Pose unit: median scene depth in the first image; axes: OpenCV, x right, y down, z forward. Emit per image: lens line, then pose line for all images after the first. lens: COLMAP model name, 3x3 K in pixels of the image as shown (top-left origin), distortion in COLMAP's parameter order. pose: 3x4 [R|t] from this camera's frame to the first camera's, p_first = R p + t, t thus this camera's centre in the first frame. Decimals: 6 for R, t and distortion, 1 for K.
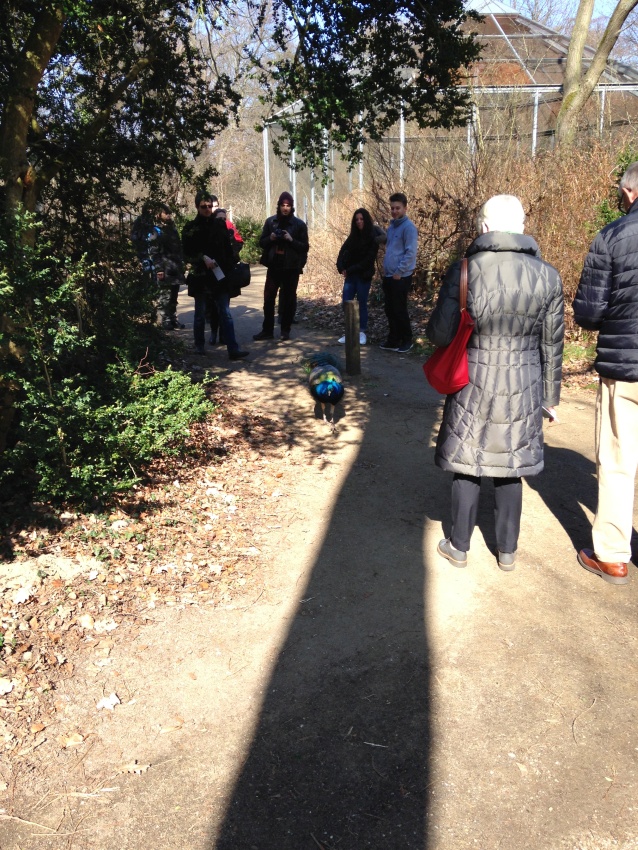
lens RADIAL K [[752.0, 0, 316.1], [0, 752.0, 421.2], [0, 0, 1]] dist [0.153299, -0.233711]
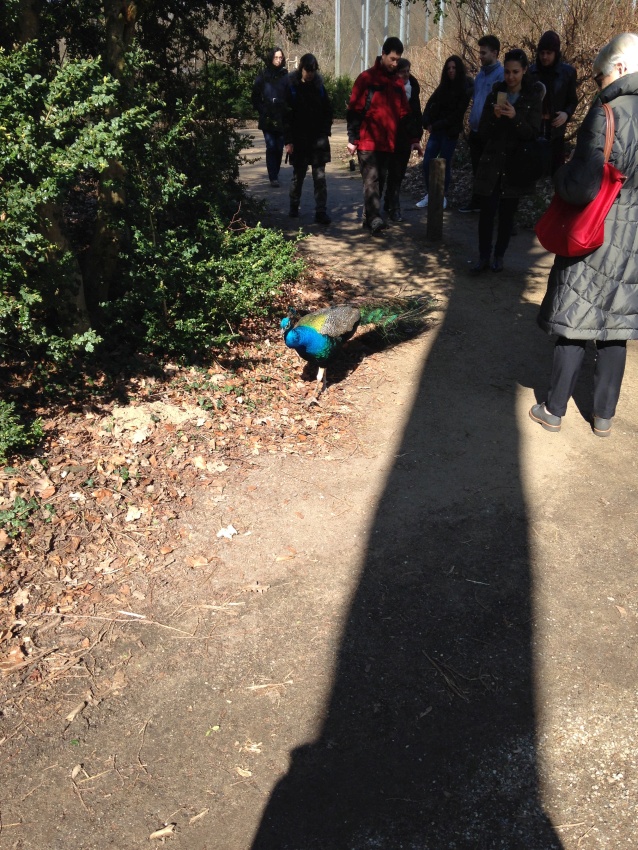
lens RADIAL K [[752.4, 0, 314.3], [0, 752.4, 422.6], [0, 0, 1]] dist [0.152095, -0.240471]
pose [[0.996568, 0.040485, -0.072195, -0.055407], [-0.027923, 0.985525, 0.167217, 0.021452], [0.077920, -0.164627, 0.983273, -0.015872]]
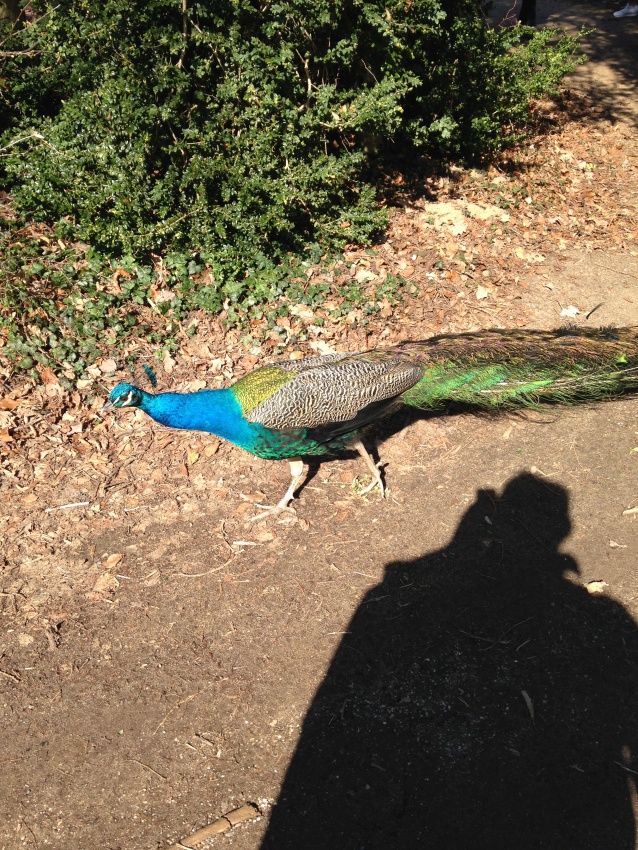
lens RADIAL K [[742.8, 0, 318.3], [0, 742.8, 429.9], [0, 0, 1]] dist [0.148088, -0.238939]
pose [[0.979983, 0.097988, -0.173294, -0.316662], [-0.028065, 0.929785, 0.367033, 0.086481], [0.197091, -0.354822, 0.913923, -0.156779]]
